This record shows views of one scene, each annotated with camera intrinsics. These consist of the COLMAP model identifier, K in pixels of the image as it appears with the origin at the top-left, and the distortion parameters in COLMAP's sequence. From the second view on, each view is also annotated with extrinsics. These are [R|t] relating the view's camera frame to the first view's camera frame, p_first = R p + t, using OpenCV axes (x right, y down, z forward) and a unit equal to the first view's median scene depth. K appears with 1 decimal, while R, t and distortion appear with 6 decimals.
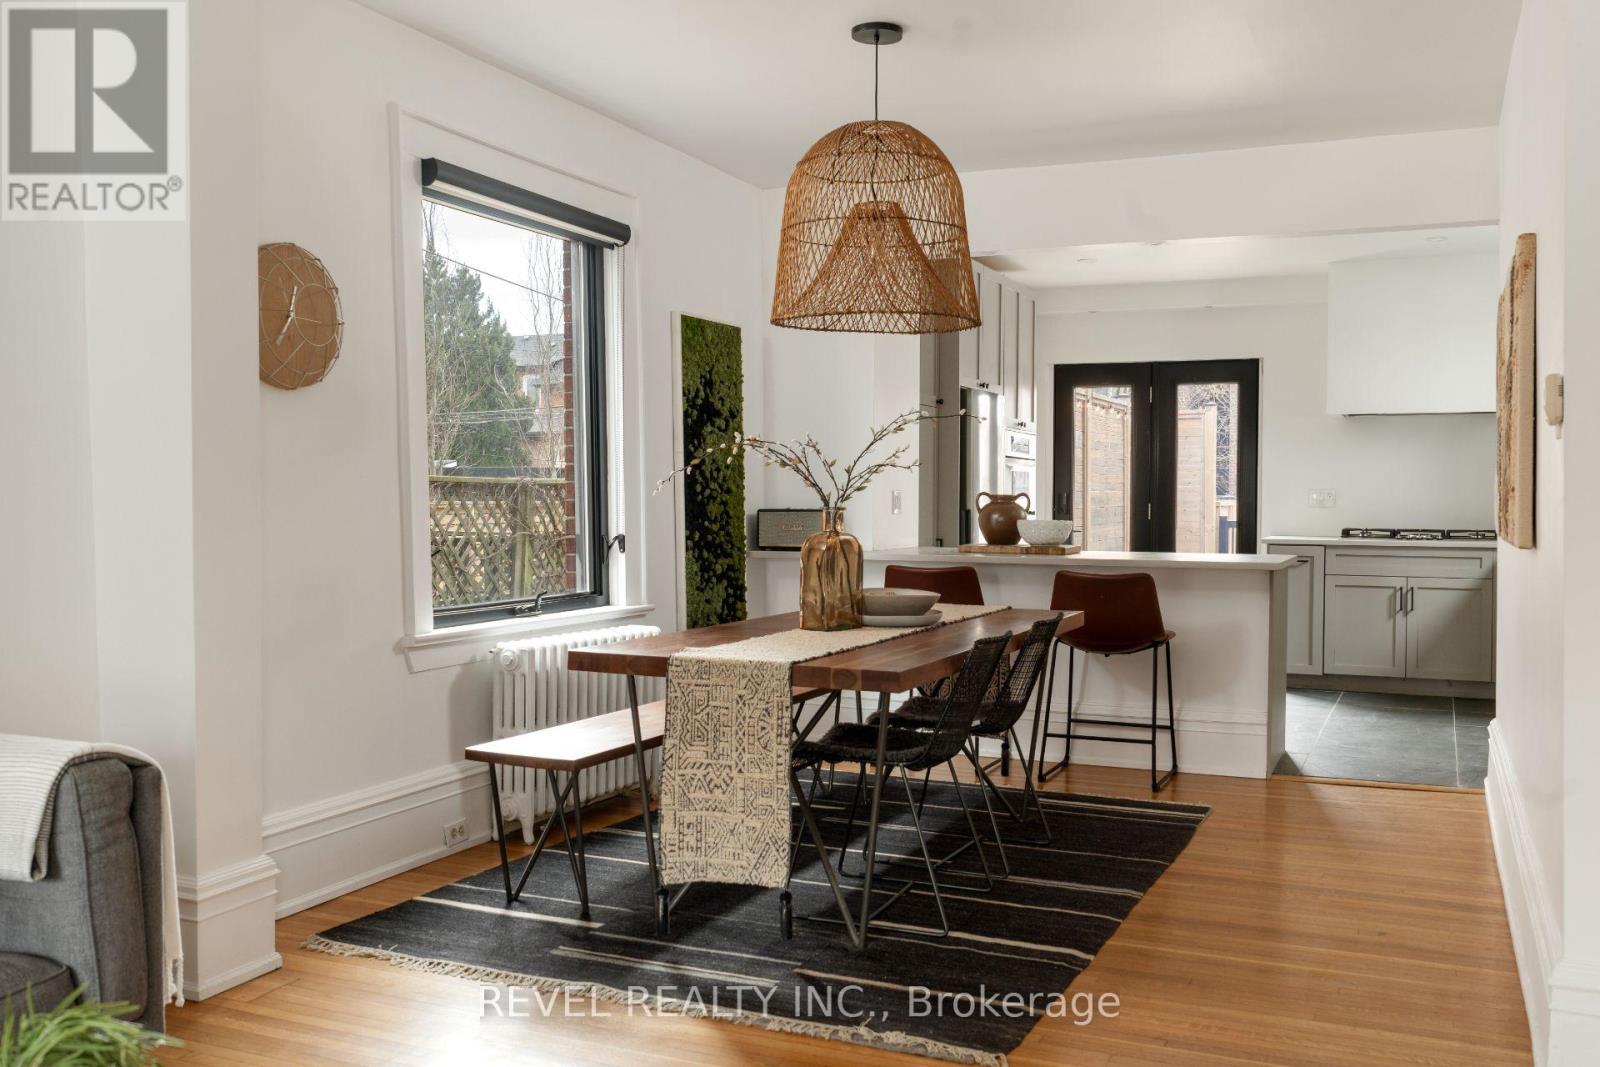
lens RADIAL K [[1475.4, 0, 796.4], [0, 1475.4, 527.5], [0, 0, 1]] dist [-0.004917, 0.040829]
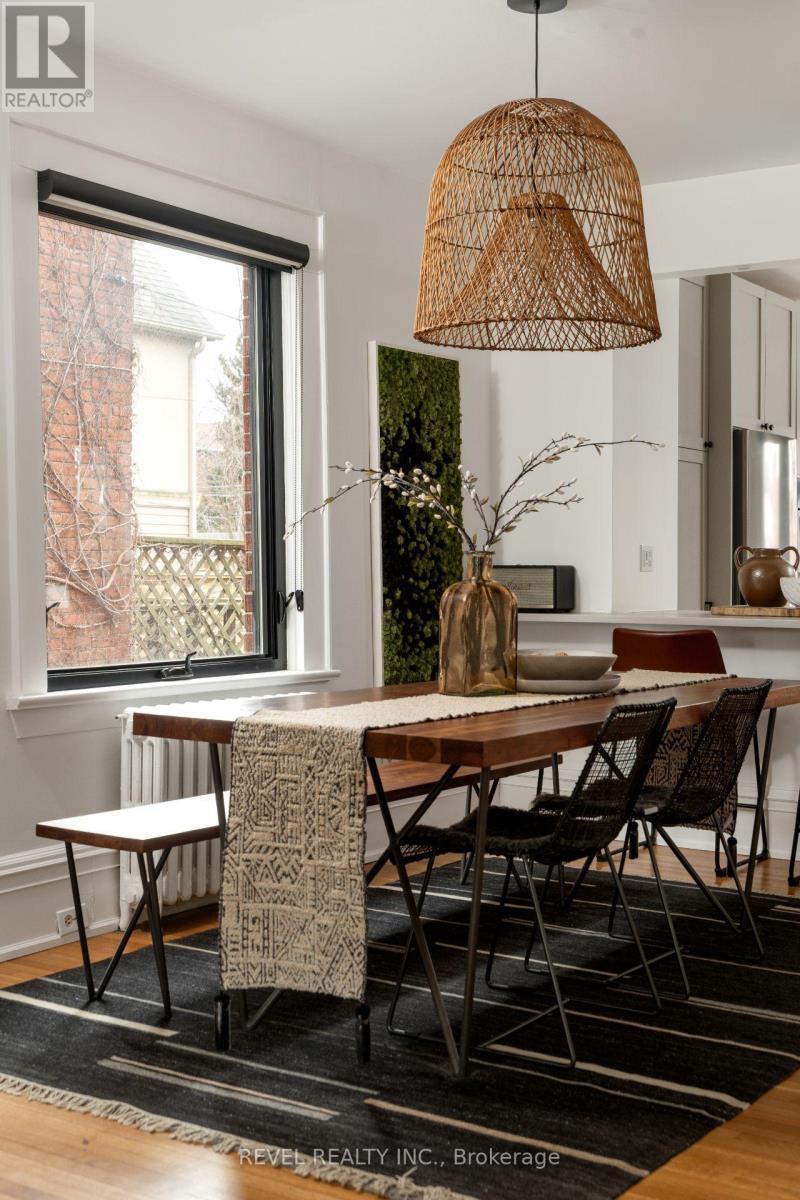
lens RADIAL K [[1551.9, 0, 421.9], [0, 1551.9, 566.7], [0, 0, 1]] dist [0.017225, 0.000000]
pose [[0.983923, -0.003518, -0.178557, 0.153335], [-0.001297, 0.999639, -0.026840, 0.019353], [0.178587, 0.026640, 0.983563, 0.113137]]
